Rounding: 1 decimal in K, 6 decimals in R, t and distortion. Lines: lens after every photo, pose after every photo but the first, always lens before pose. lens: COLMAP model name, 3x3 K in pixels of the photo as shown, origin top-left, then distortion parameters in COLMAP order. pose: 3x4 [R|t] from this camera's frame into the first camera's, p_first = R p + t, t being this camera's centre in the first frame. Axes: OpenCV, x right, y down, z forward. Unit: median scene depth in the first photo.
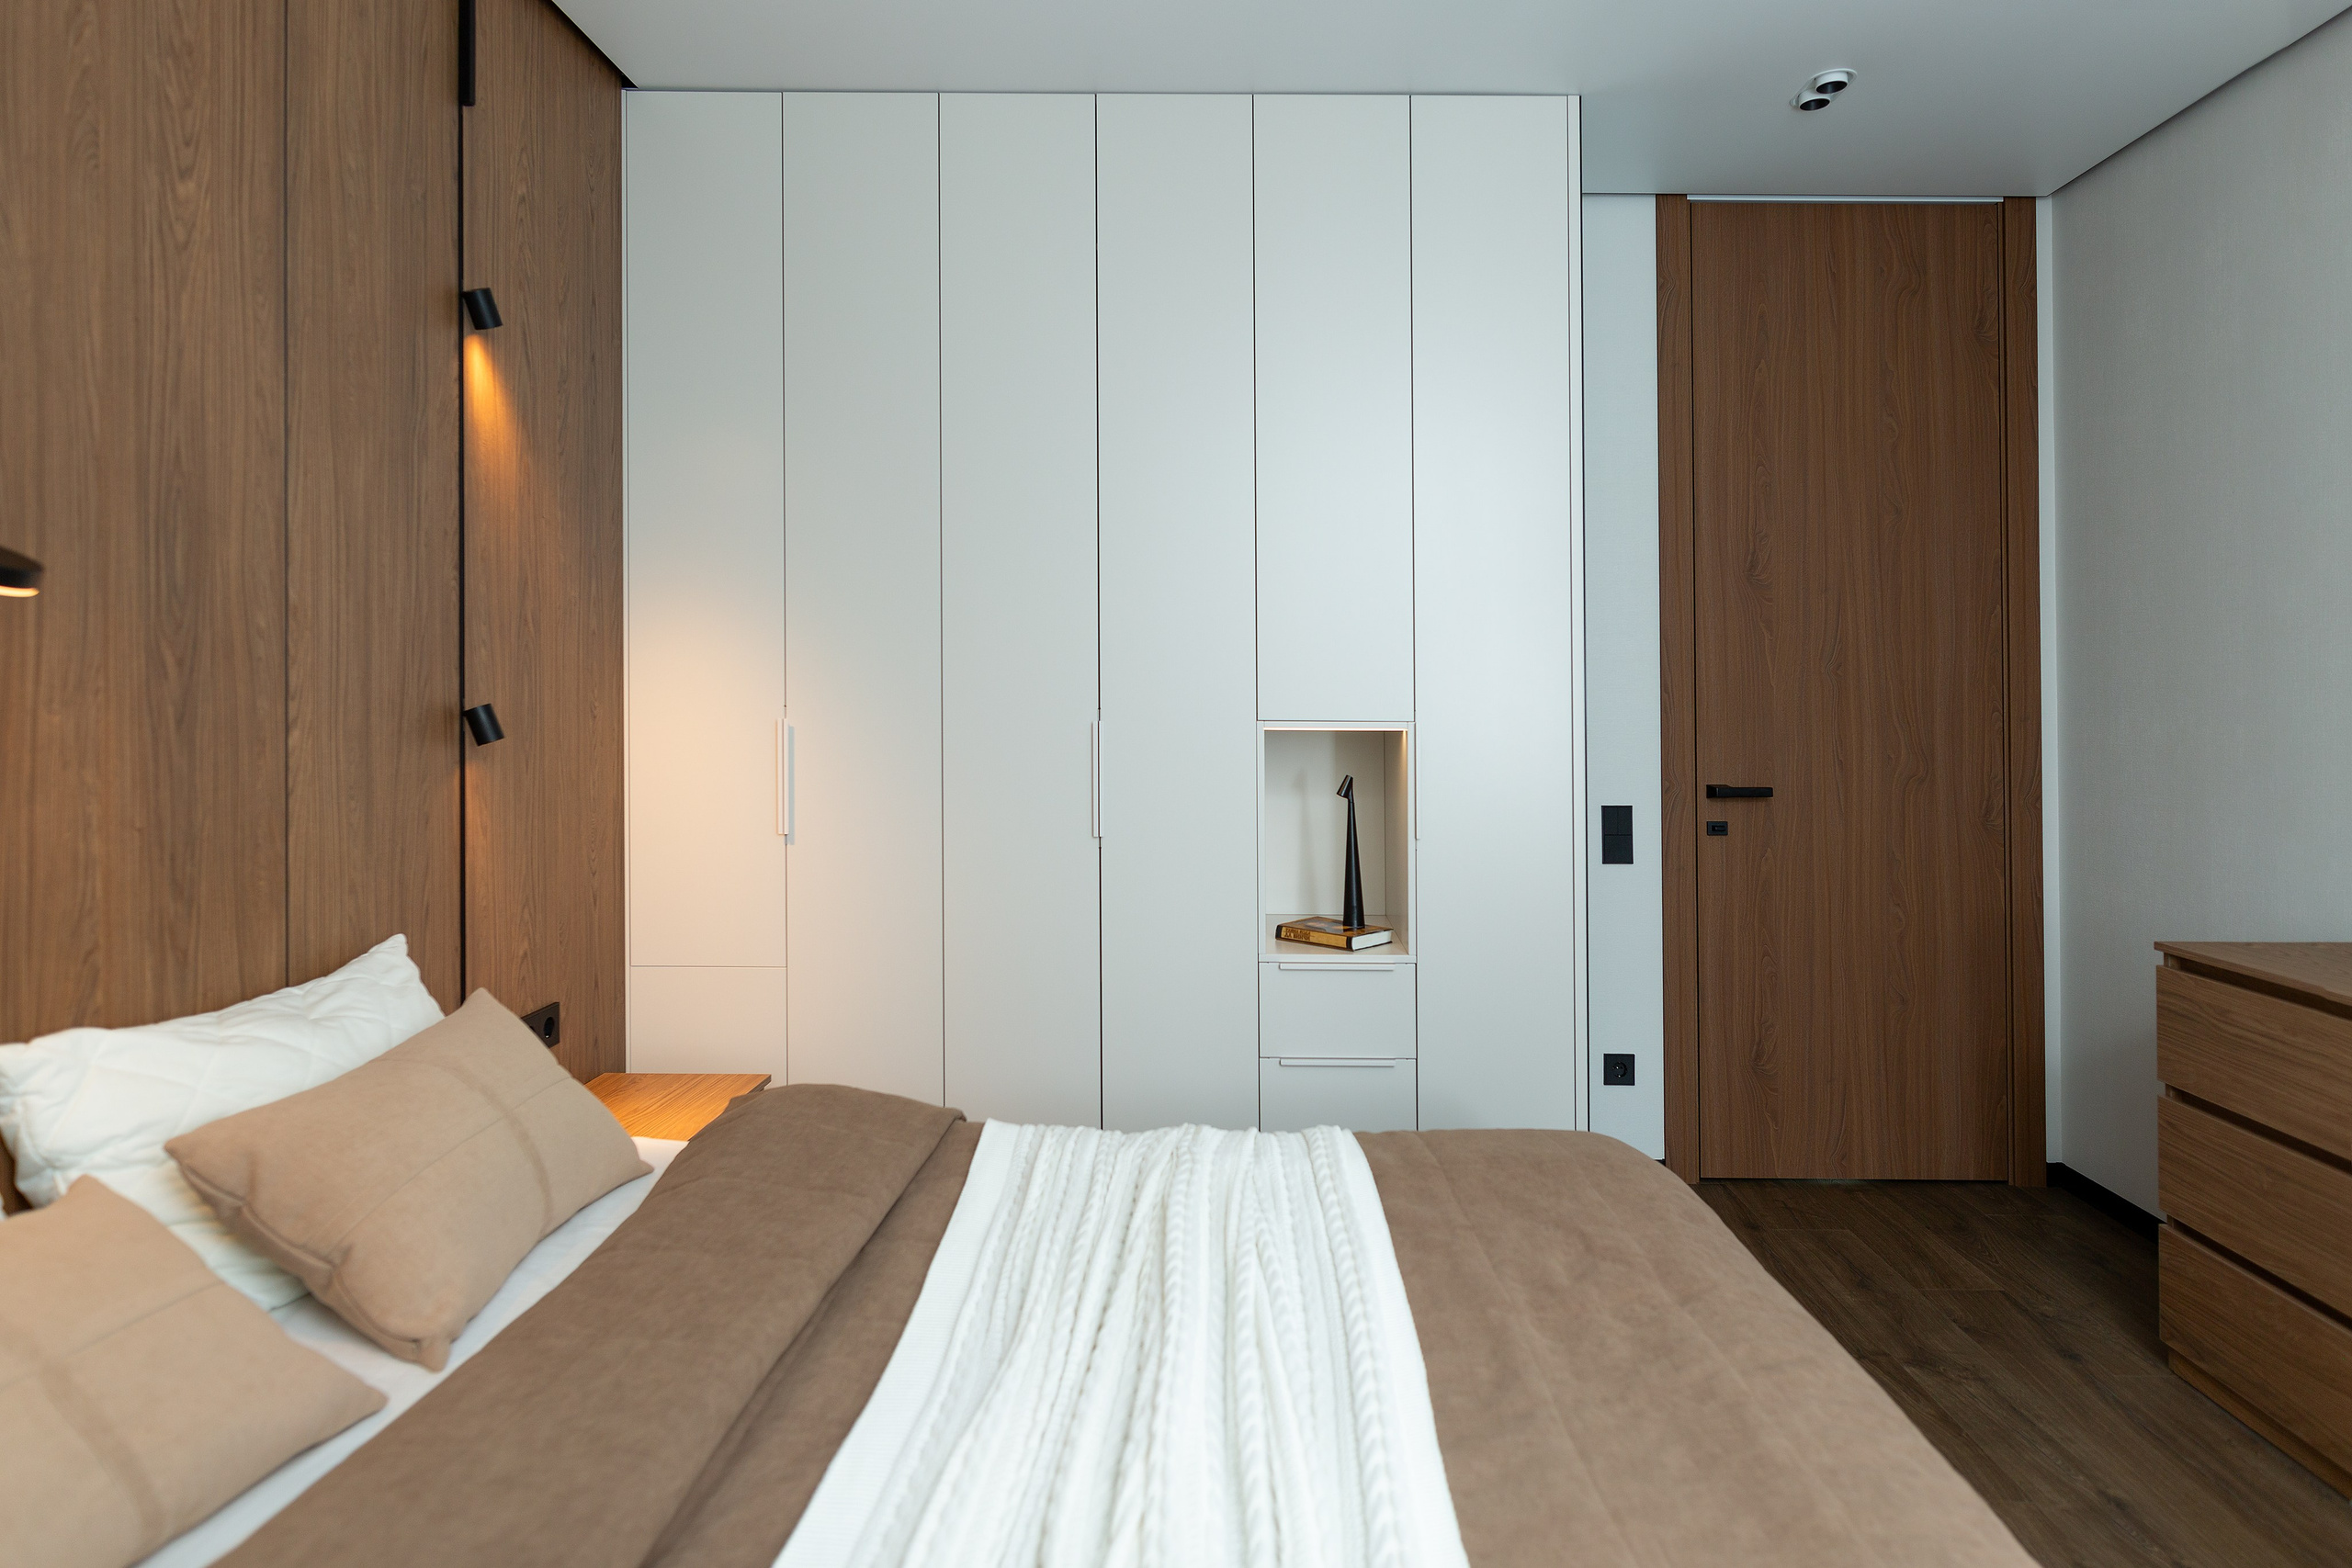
lens RADIAL K [[1401.4, 0, 1183.4], [0, 1401.4, 708.7], [0, 0, 1]] dist [-0.002755, 0.000091]
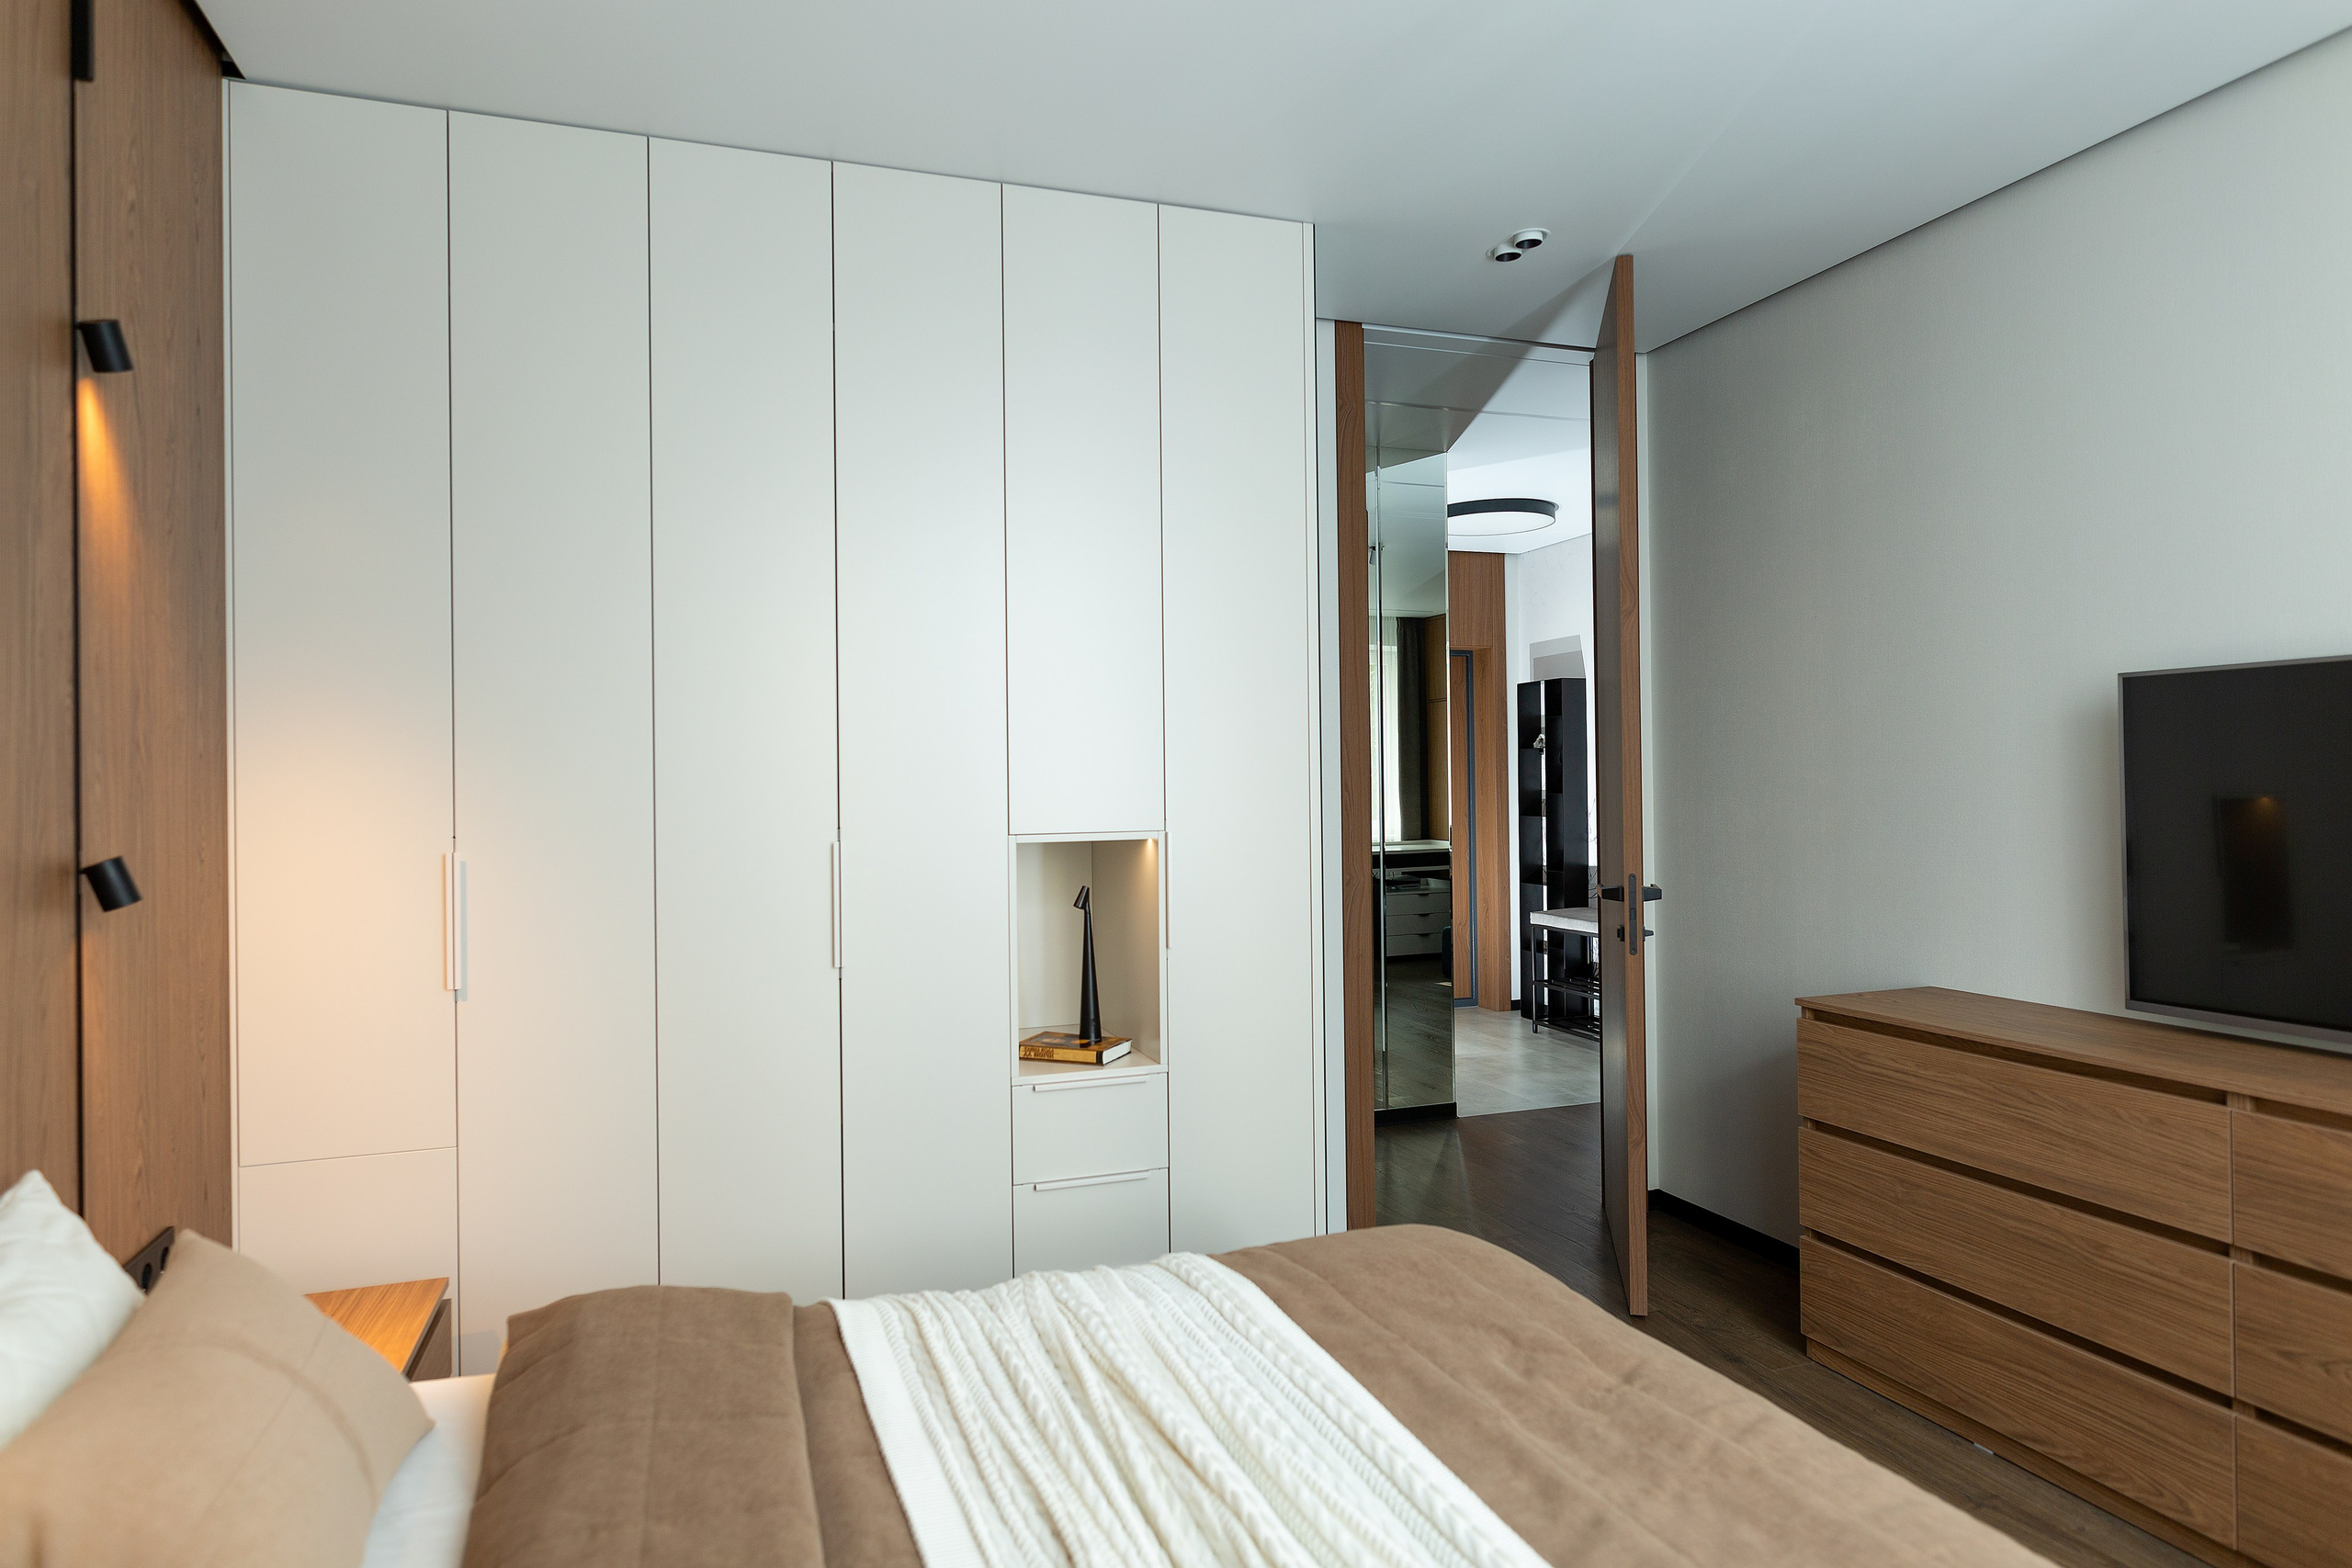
lens RADIAL K [[1417.2, 0, 1176.0], [0, 1417.2, 784.0], [0, 0, 1]] dist [-0.001680, 0.001398]
pose [[0.936301, -0.023546, 0.350408, -0.223163], [0.025247, 0.999681, -0.000287, -0.028755], [-0.350289, 0.009115, 0.936597, 0.063433]]
